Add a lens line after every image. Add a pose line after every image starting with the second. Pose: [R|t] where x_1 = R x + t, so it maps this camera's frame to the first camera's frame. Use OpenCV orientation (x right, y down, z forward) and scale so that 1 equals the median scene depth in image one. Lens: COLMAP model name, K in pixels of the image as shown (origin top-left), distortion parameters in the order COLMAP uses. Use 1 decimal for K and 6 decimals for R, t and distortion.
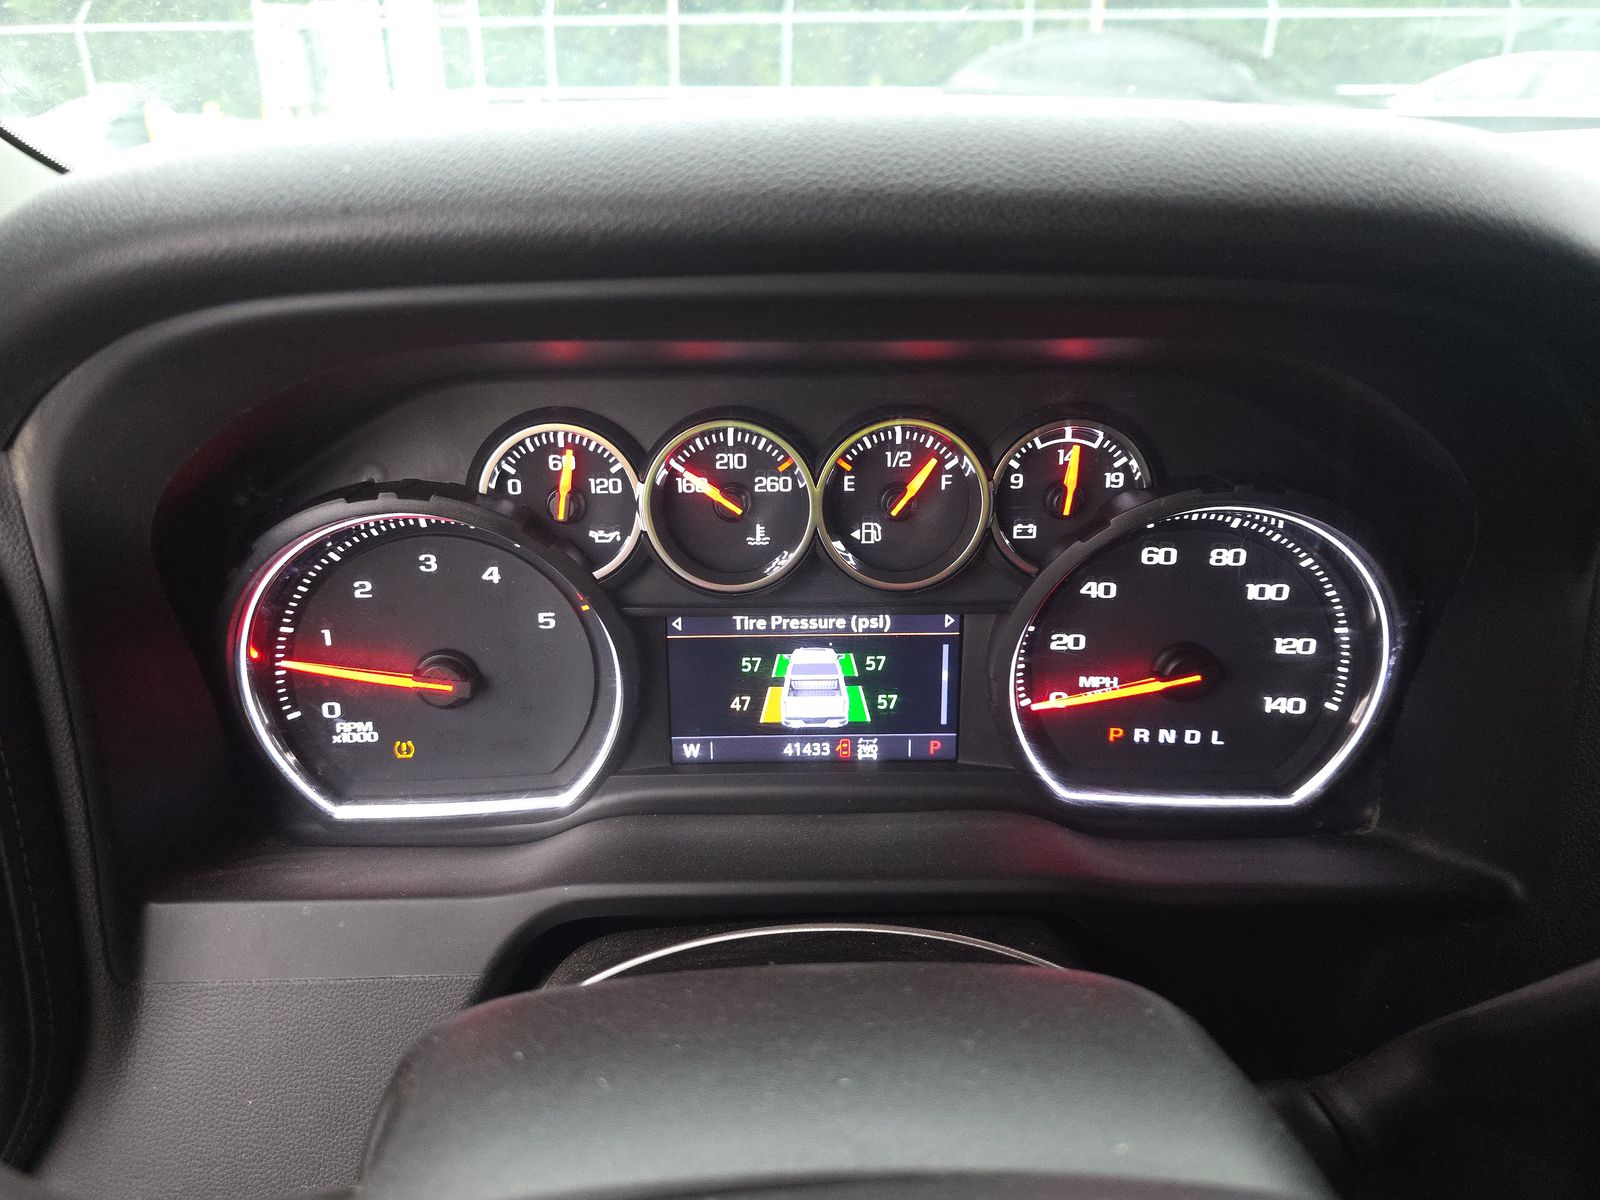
lens RADIAL K [[1066.7, 0, 800.8], [0, 1066.7, 597.6], [0, 0, 1]] dist [0.004861, -0.000862]
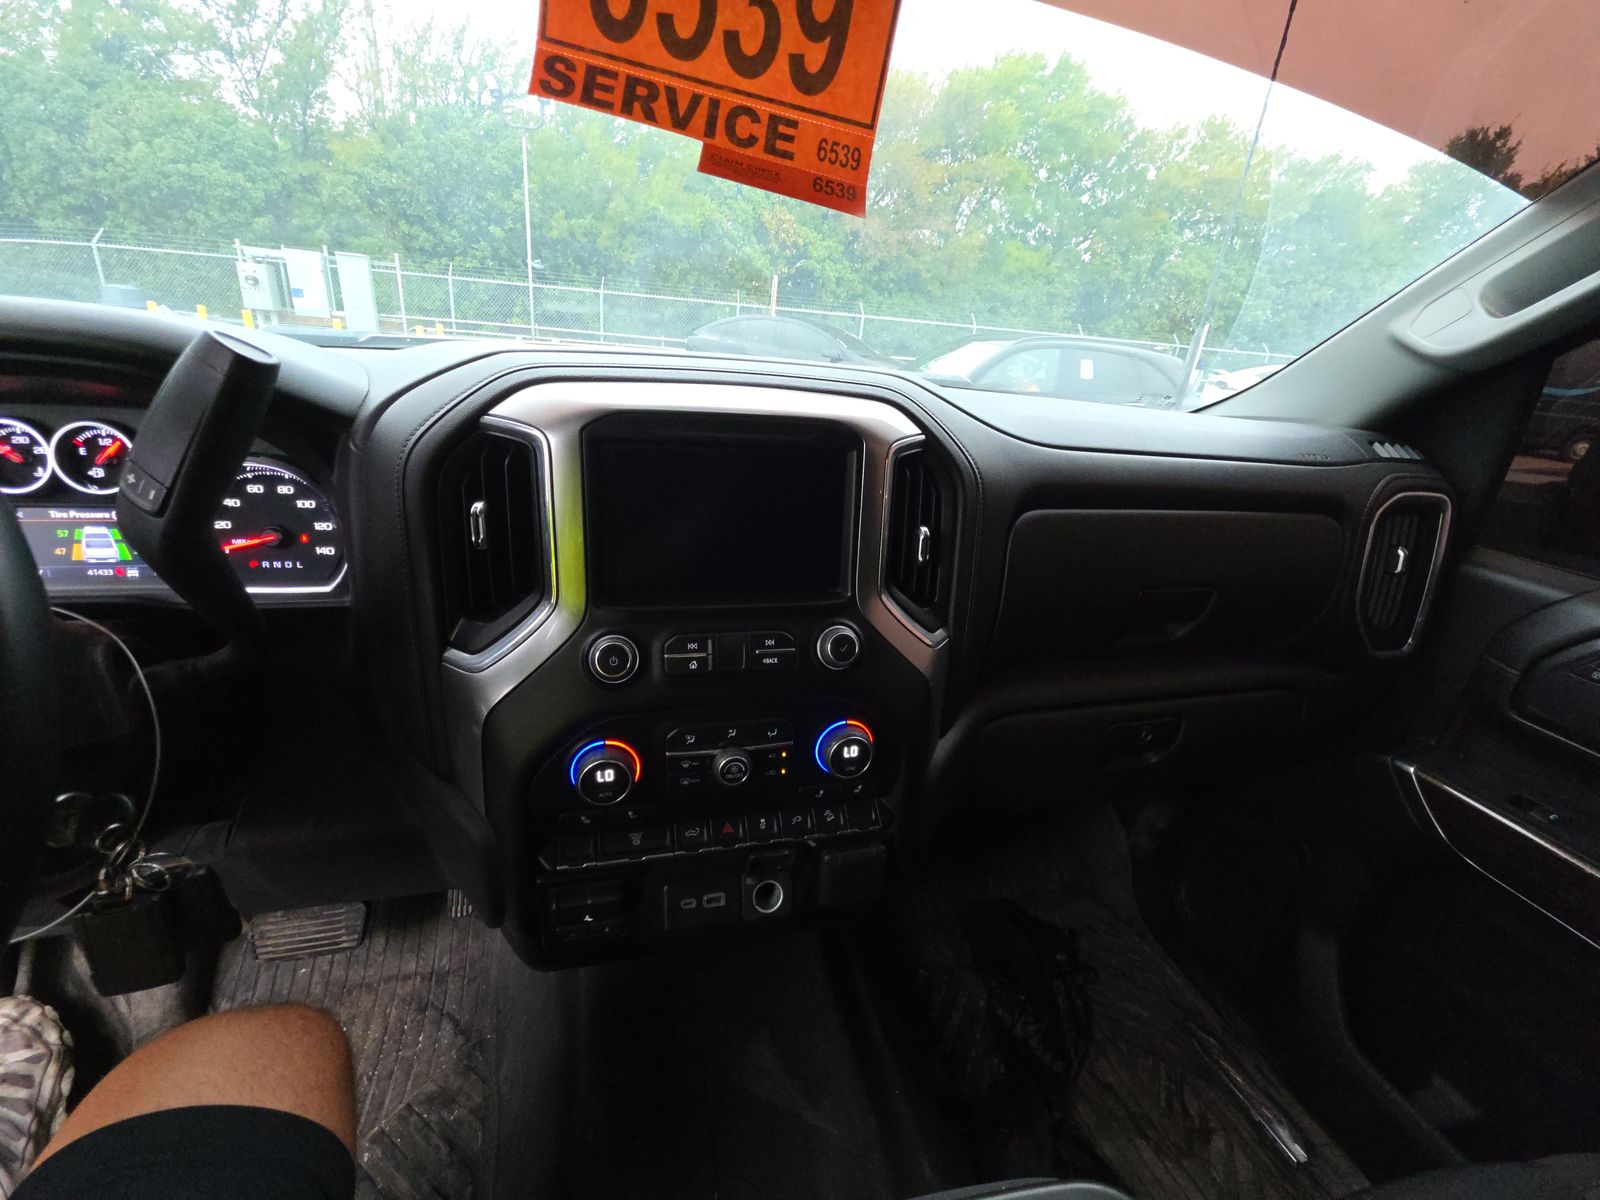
lens RADIAL K [[641.8, 0, 817.5], [0, 641.8, 604.1], [0, 0, 1]] dist [-0.002615, -0.005960]
pose [[0.963016, -0.020708, 0.268647, 1.152478], [0.036207, 0.997945, -0.052867, 0.344976], [-0.267000, 0.060639, 0.961787, -0.748029]]
